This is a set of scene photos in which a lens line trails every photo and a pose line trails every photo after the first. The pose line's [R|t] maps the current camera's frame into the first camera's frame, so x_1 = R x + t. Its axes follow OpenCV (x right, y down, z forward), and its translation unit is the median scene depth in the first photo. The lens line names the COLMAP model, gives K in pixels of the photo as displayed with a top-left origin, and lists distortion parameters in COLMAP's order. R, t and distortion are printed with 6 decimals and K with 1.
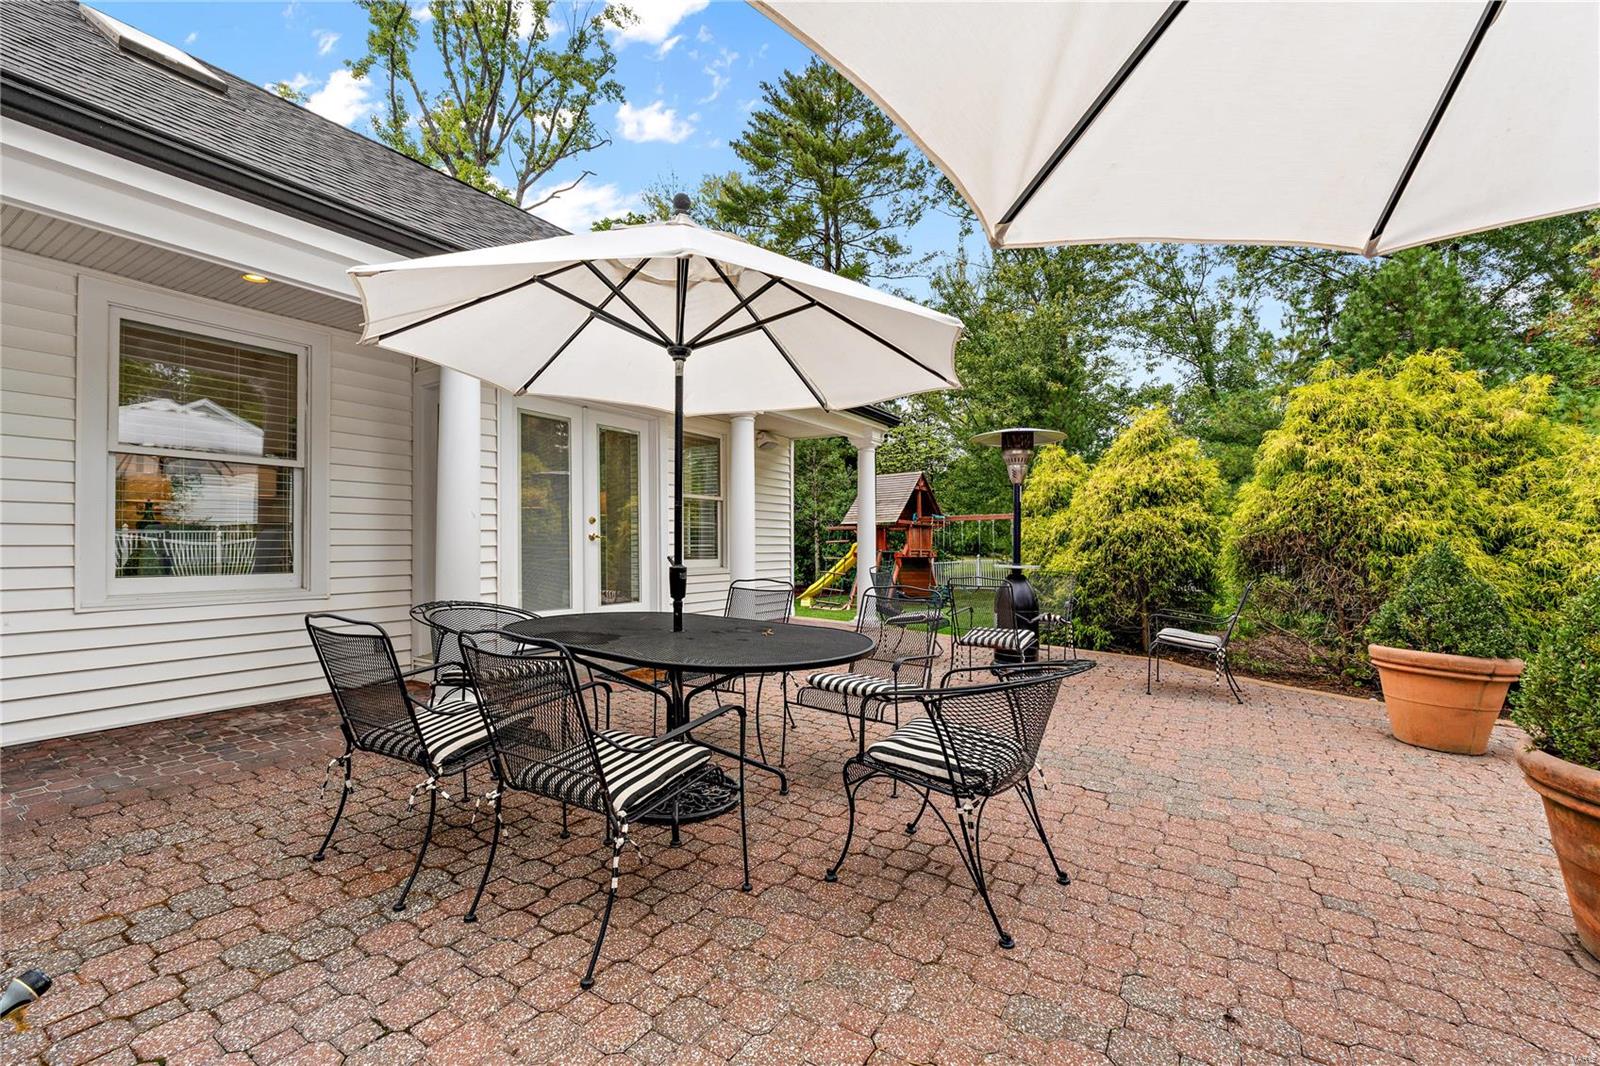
lens RADIAL K [[671.0, 0, 800.0], [0, 671.0, 533.0], [0, 0, 1]] dist [-0.002979, -0.000114]
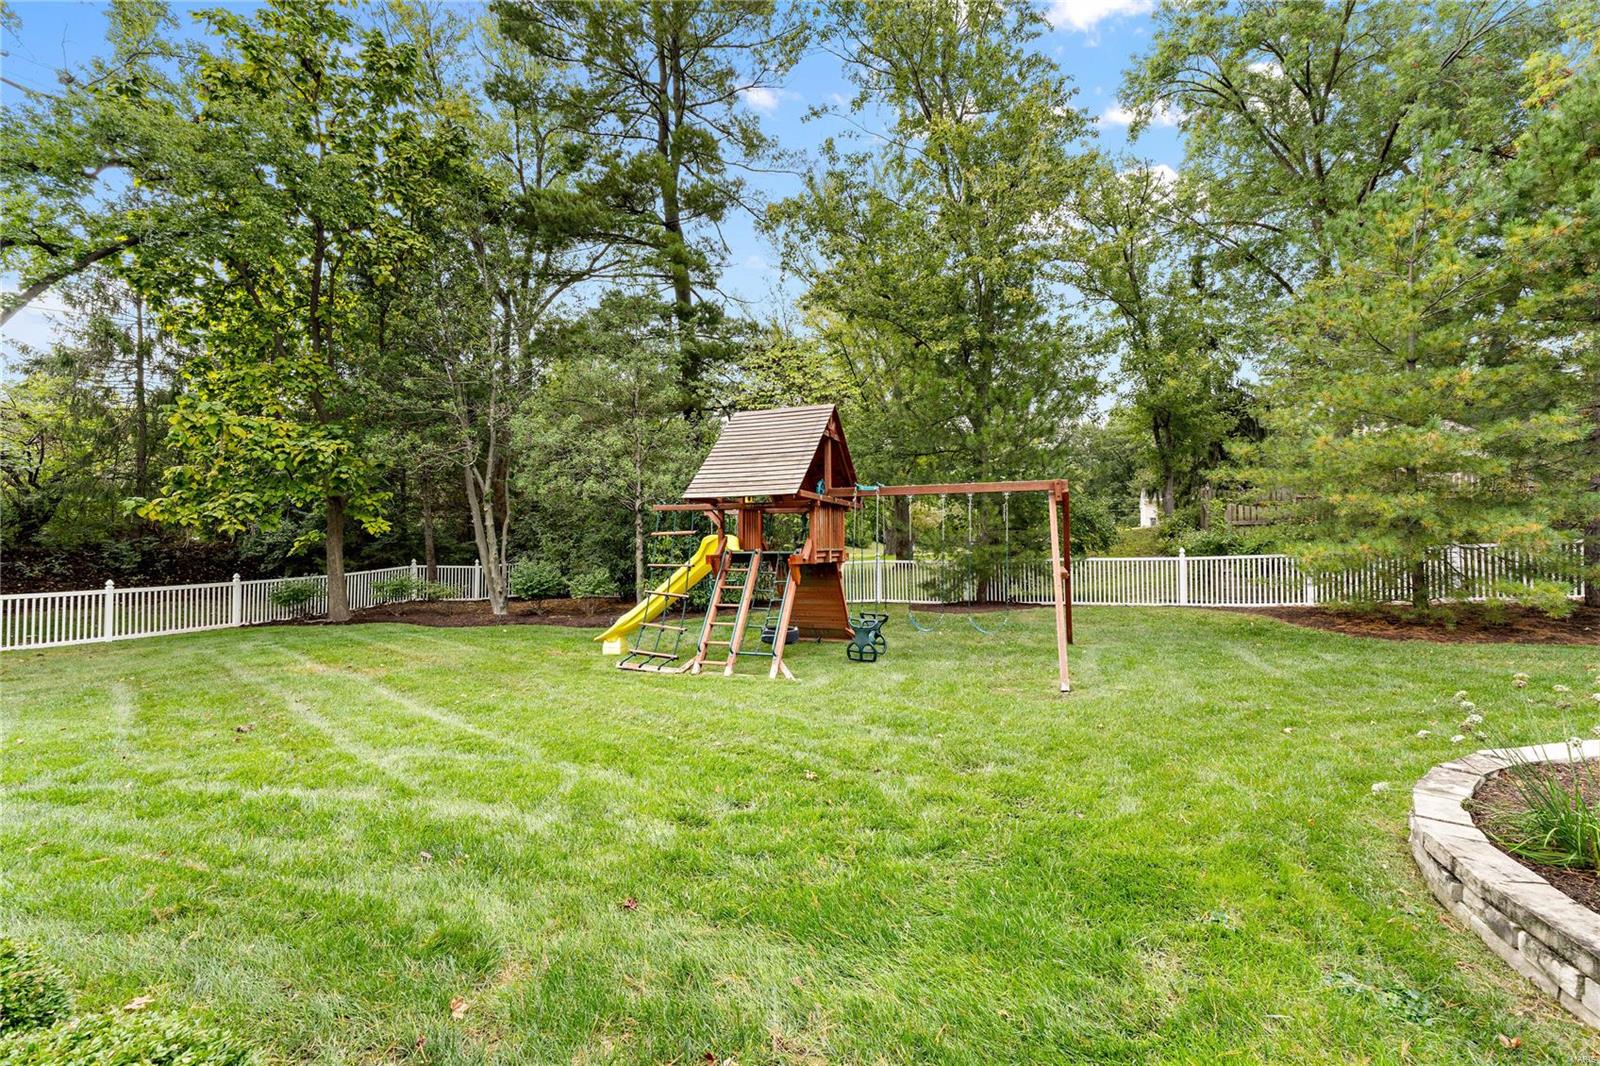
lens RADIAL K [[671.0, 0, 800.0], [0, 671.0, 533.0], [0, 0, 1]] dist [-0.002979, -0.000114]
pose [[0.969697, 0.011033, 0.244062, 0.021057], [-0.013598, 0.999869, 0.008828, 0.006452], [-0.243932, -0.011879, 0.969719, 0.424741]]
